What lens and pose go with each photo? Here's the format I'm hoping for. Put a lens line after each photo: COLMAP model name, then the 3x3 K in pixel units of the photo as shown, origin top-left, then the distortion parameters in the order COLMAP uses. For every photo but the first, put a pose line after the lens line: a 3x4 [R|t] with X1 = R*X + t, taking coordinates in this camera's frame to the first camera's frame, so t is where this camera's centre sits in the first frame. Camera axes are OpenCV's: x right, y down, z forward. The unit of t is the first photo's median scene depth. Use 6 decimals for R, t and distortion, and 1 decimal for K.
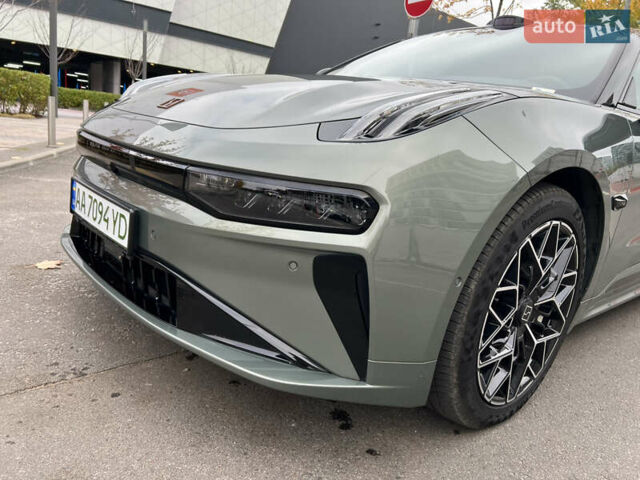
lens RADIAL K [[478.1, 0, 312.4], [0, 478.1, 238.5], [0, 0, 1]] dist [0.052745, -0.061962]
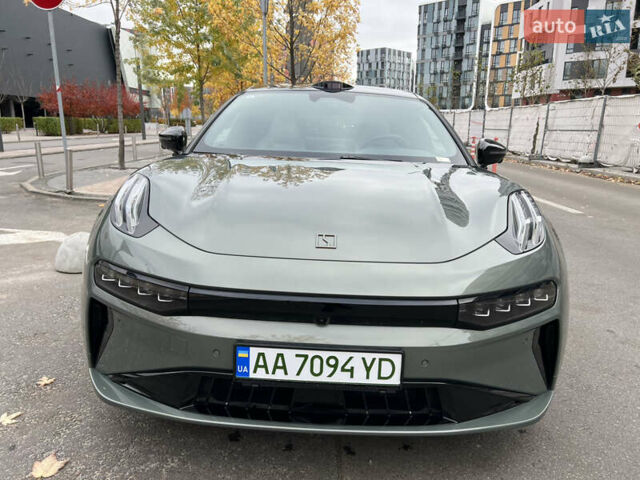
lens RADIAL K [[474.0, 0, 313.1], [0, 474.0, 242.5], [0, 0, 1]] dist [0.052406, -0.057599]
pose [[0.676689, -0.265486, 0.686738, -1.148287], [0.220148, 0.963014, 0.155365, -0.495783], [-0.702586, 0.046050, 0.710107, 0.319712]]
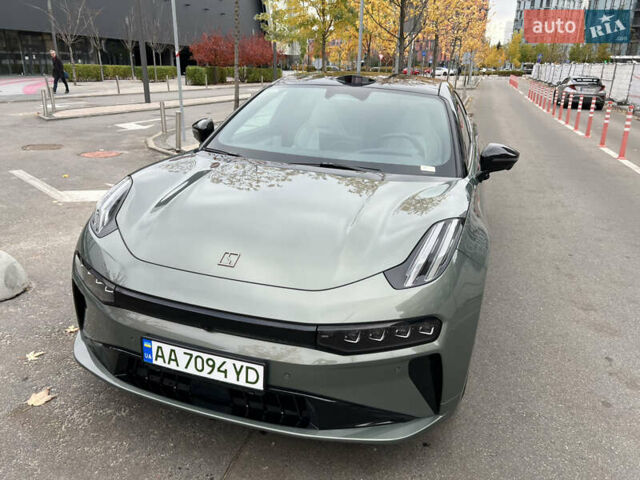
lens RADIAL K [[474.0, 0, 313.1], [0, 474.0, 242.5], [0, 0, 1]] dist [0.052406, -0.057599]
pose [[0.854560, -0.254972, 0.452456, -0.726116], [0.181236, 0.962830, 0.200280, -0.586811], [-0.486704, -0.089150, 0.869006, -0.171879]]
